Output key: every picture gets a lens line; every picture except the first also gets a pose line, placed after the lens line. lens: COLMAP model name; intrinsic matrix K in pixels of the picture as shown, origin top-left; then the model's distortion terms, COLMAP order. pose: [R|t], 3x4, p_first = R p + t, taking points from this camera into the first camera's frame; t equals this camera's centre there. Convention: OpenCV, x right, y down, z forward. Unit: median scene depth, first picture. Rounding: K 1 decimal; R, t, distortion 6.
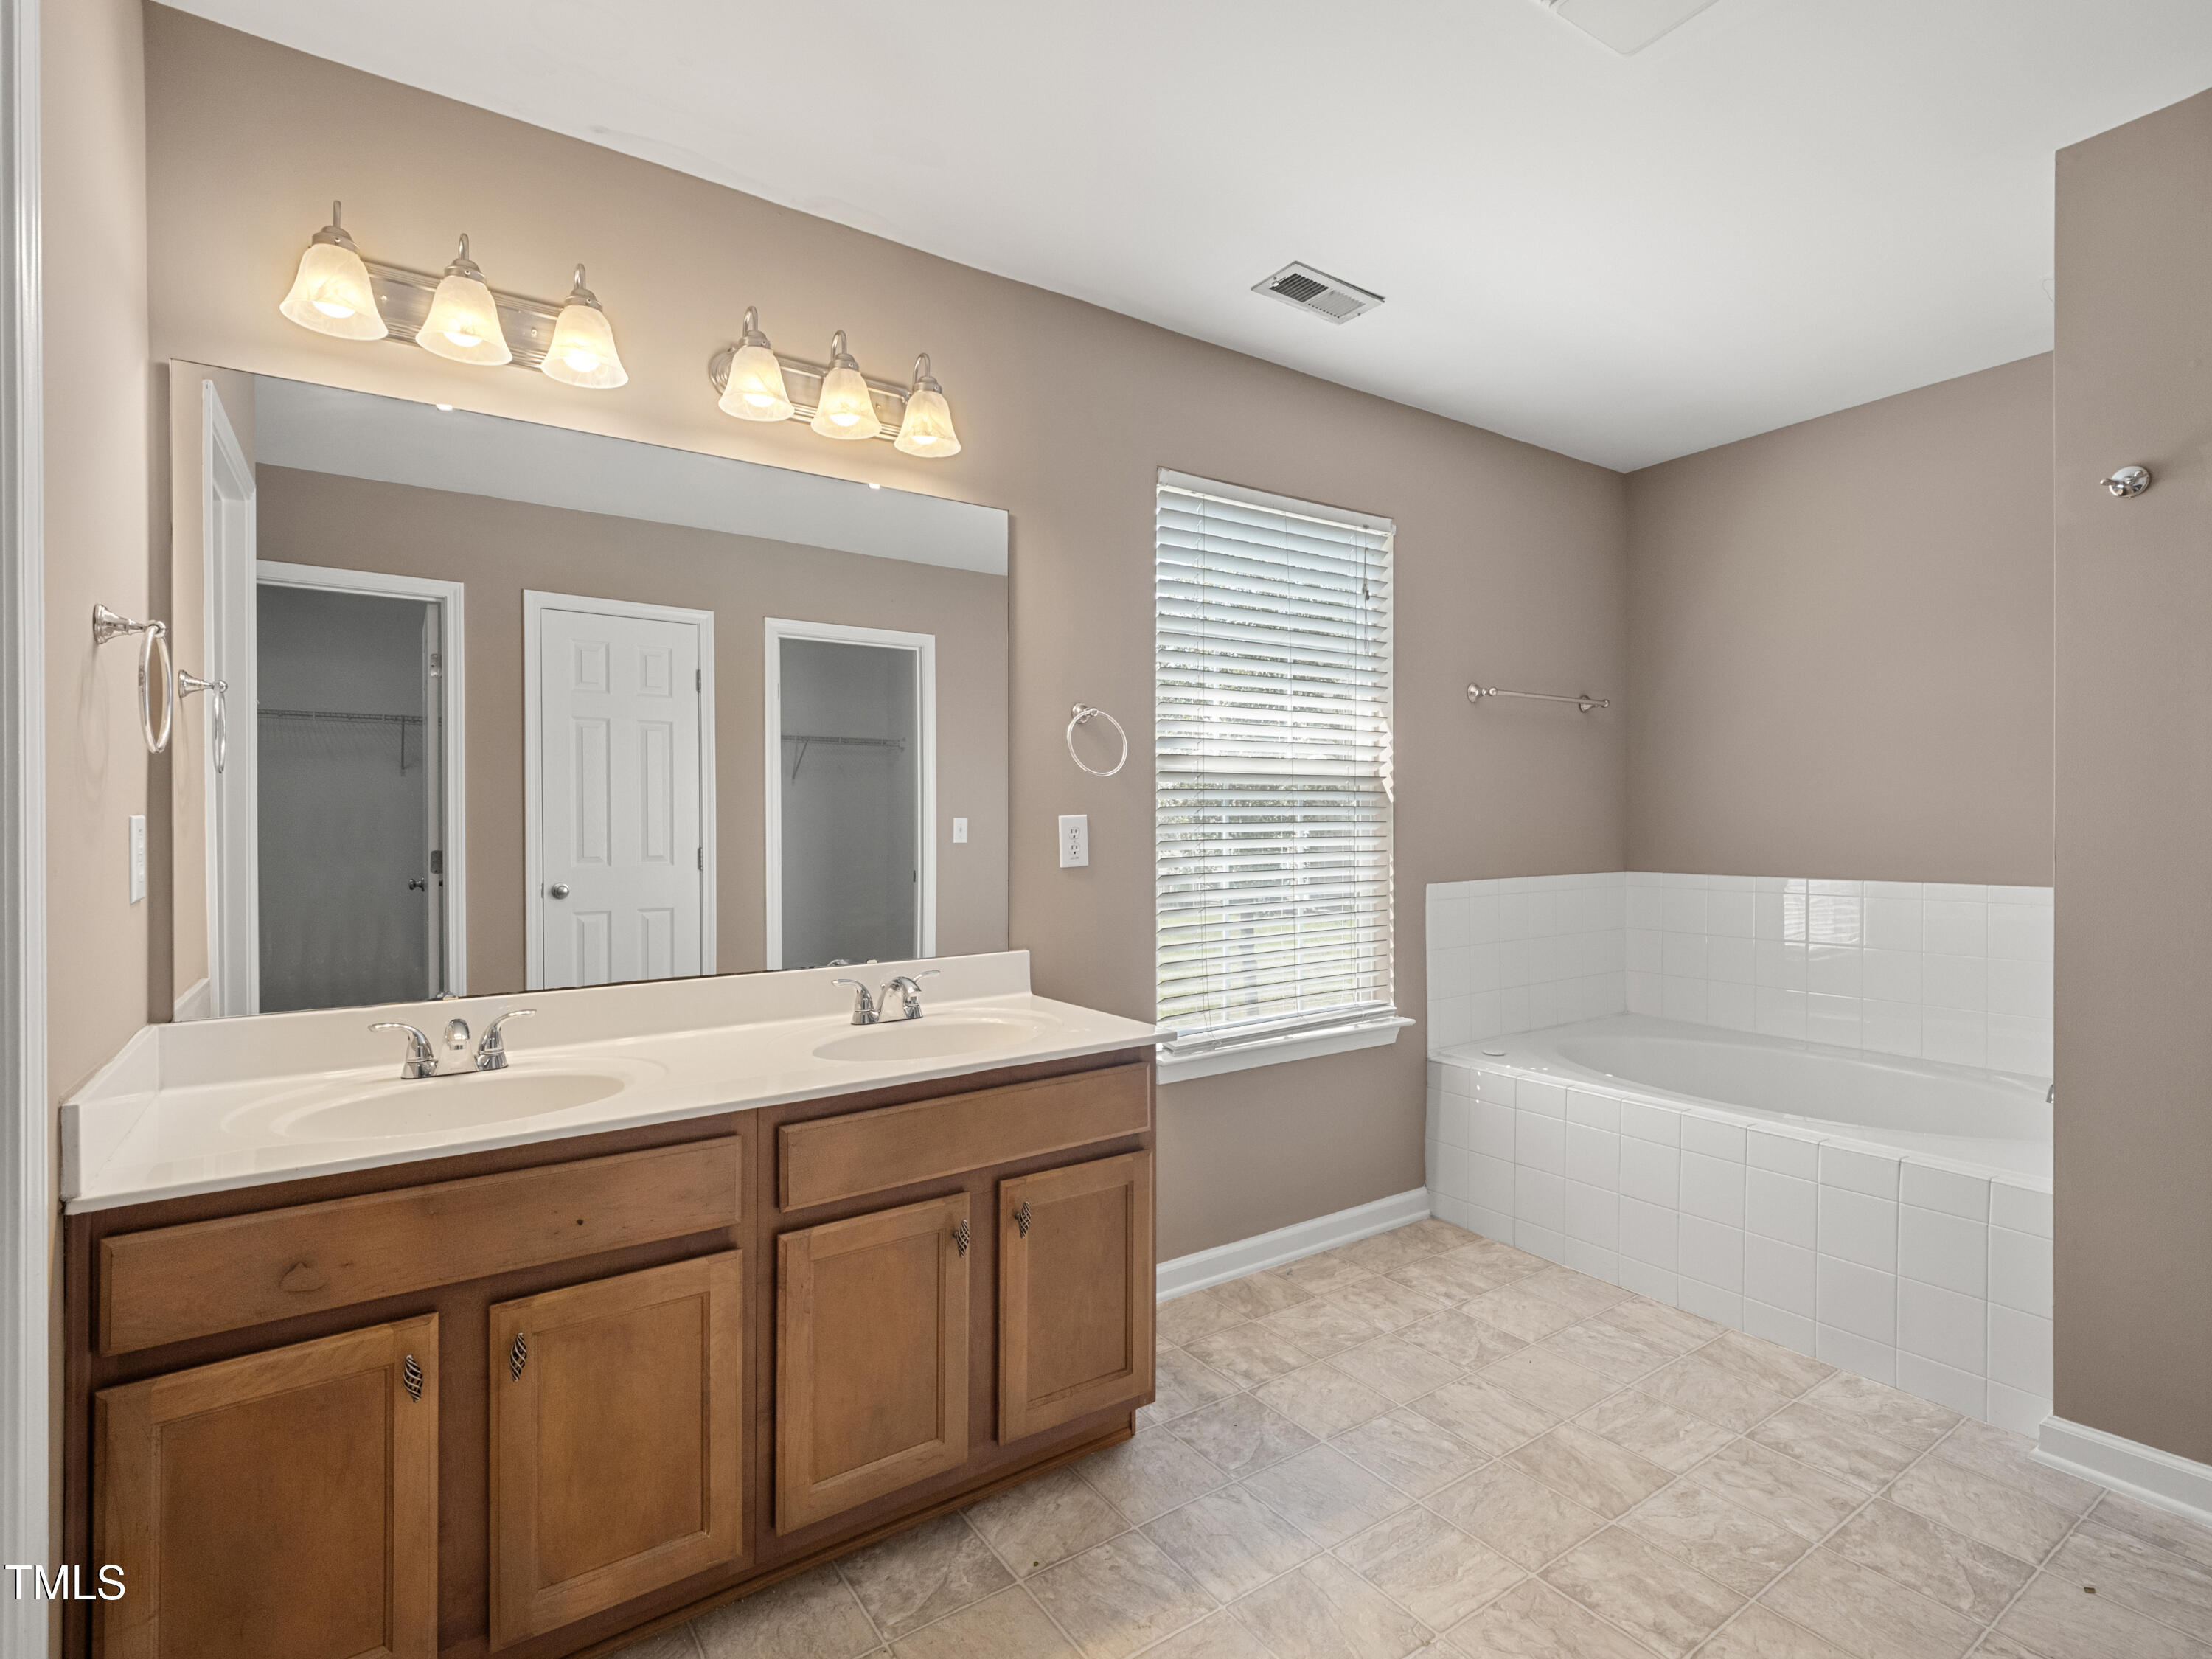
lens RADIAL K [[1064.8, 0, 1108.8], [0, 1064.8, 823.4], [0, 0, 1]] dist [-0.004035, -0.000699]
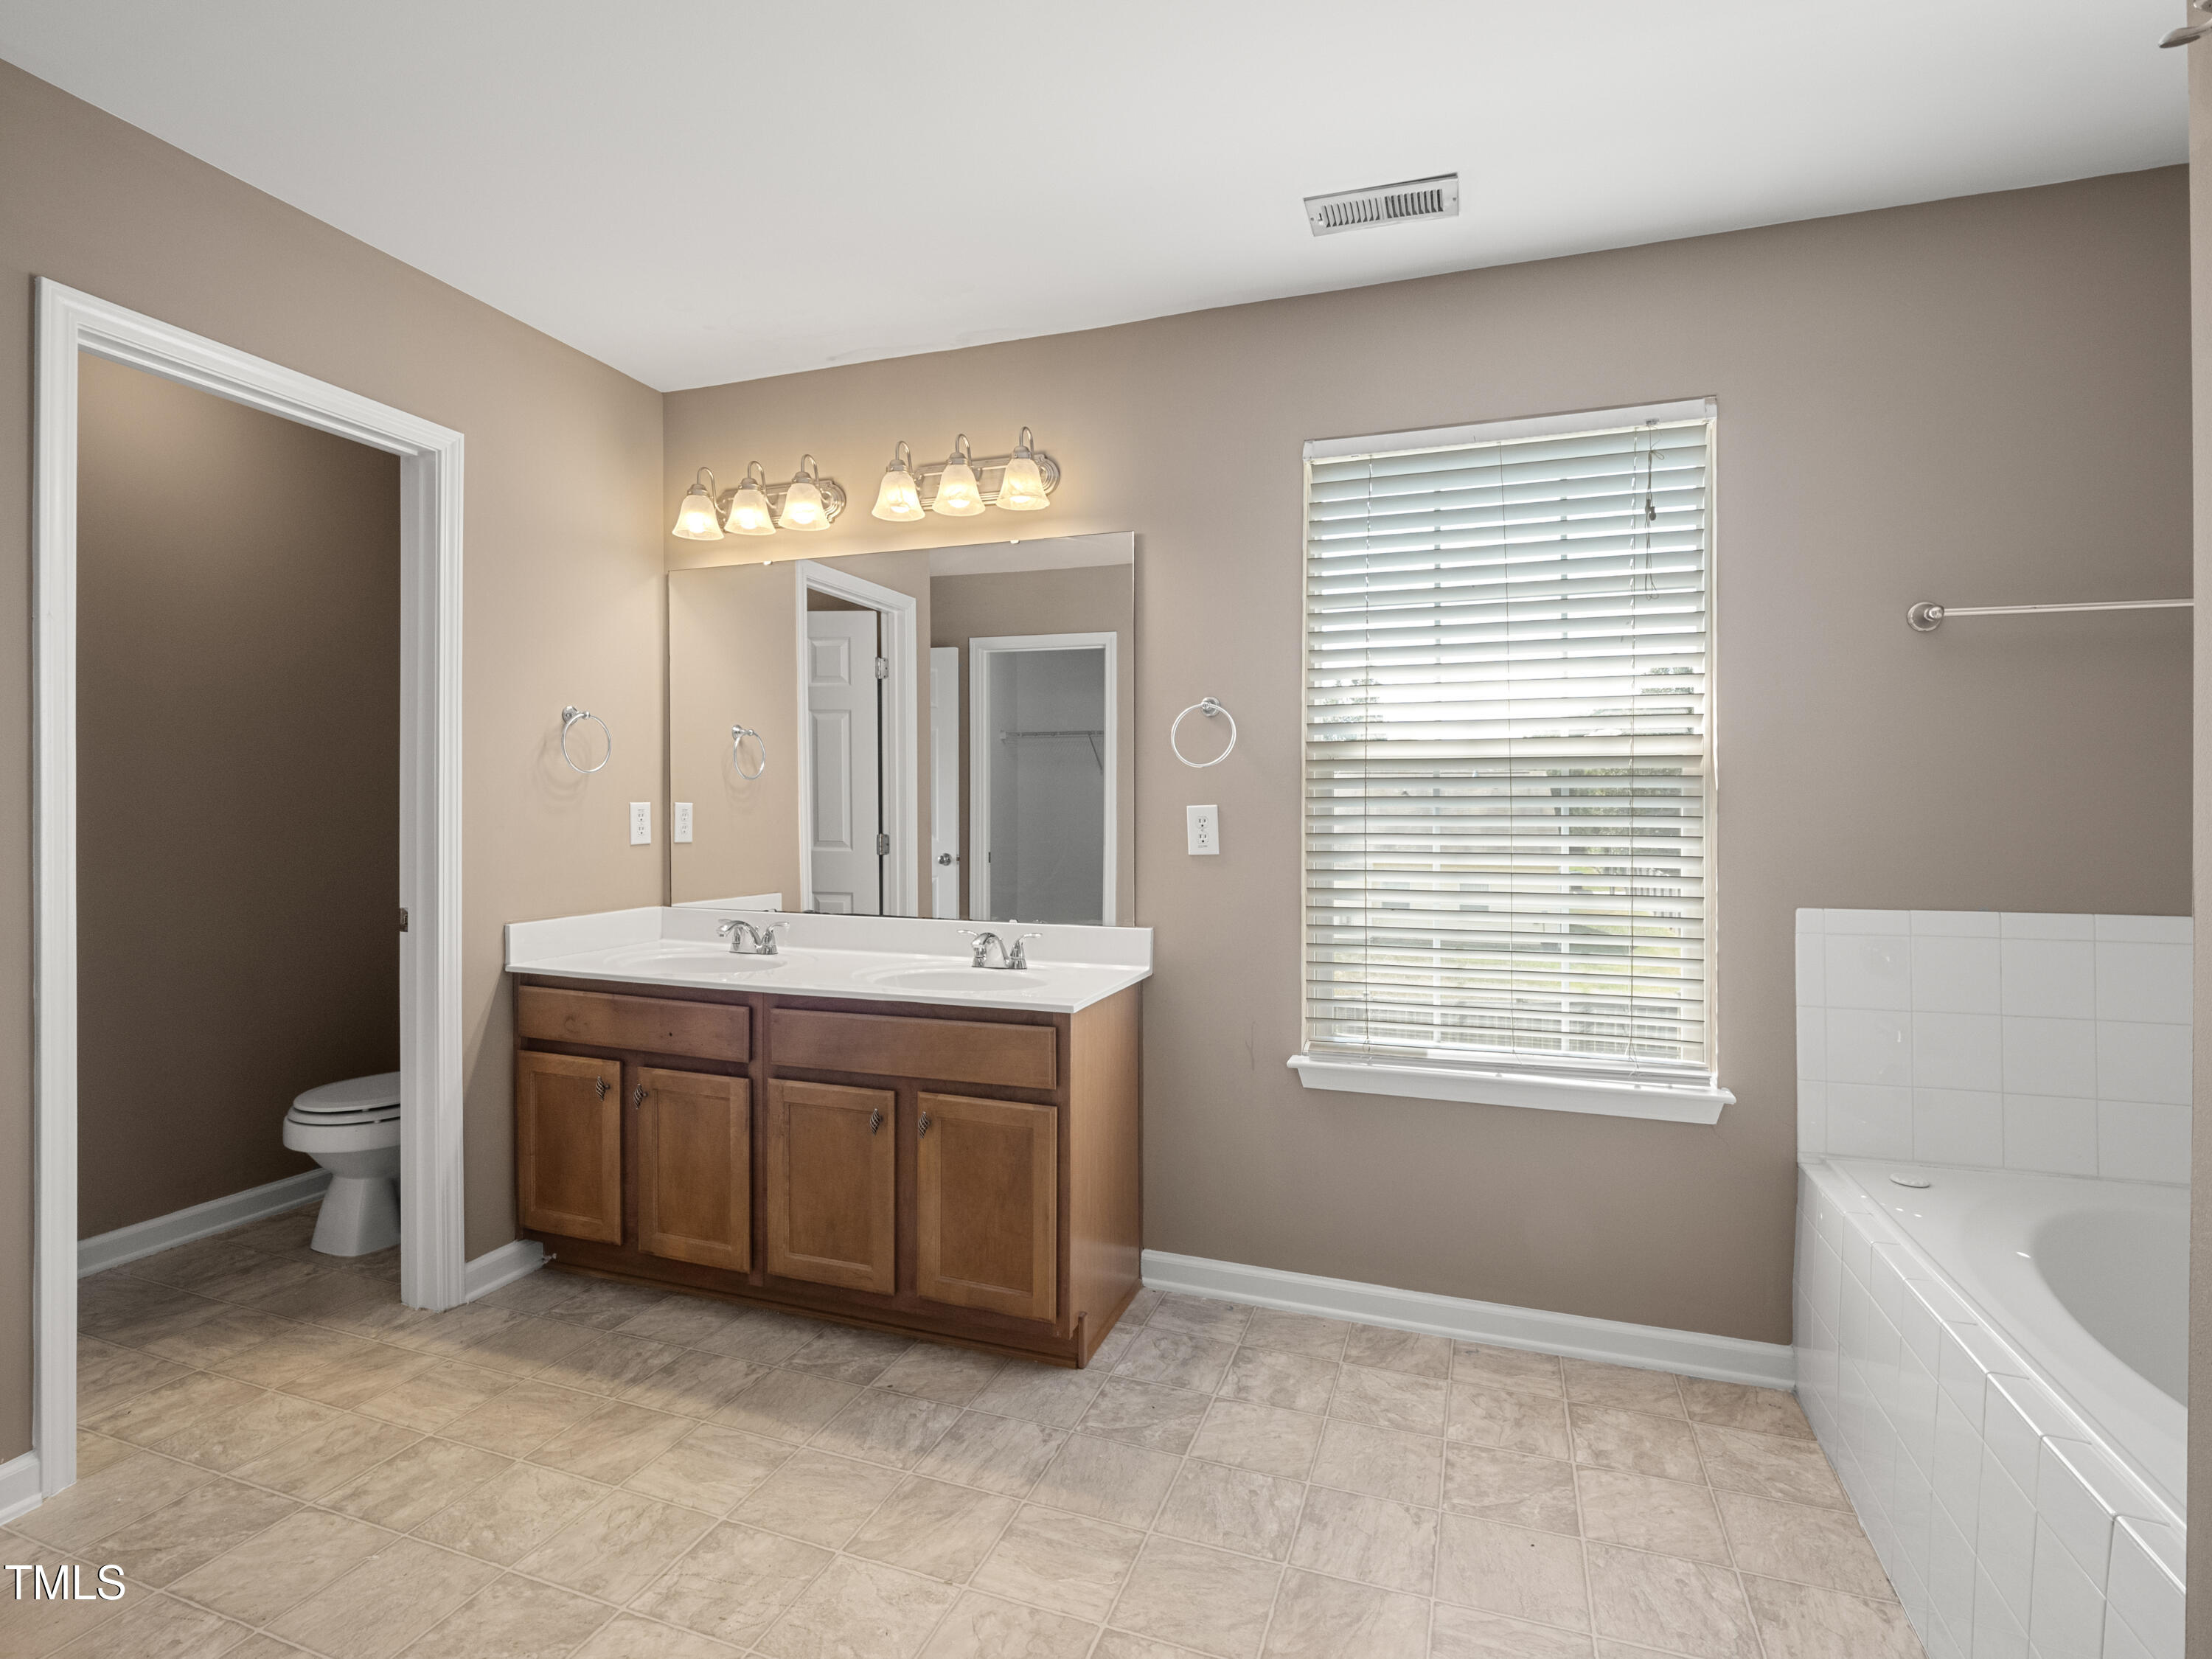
lens RADIAL K [[1077.5, 0, 1112.3], [0, 1077.5, 818.2], [0, 0, 1]] dist [-0.022311, 0.000163]
pose [[0.591578, 0.012696, -0.806148, 0.712301], [-0.013275, 0.999894, 0.006006, -0.000135], [0.806139, 0.007149, 0.591683, 0.283323]]
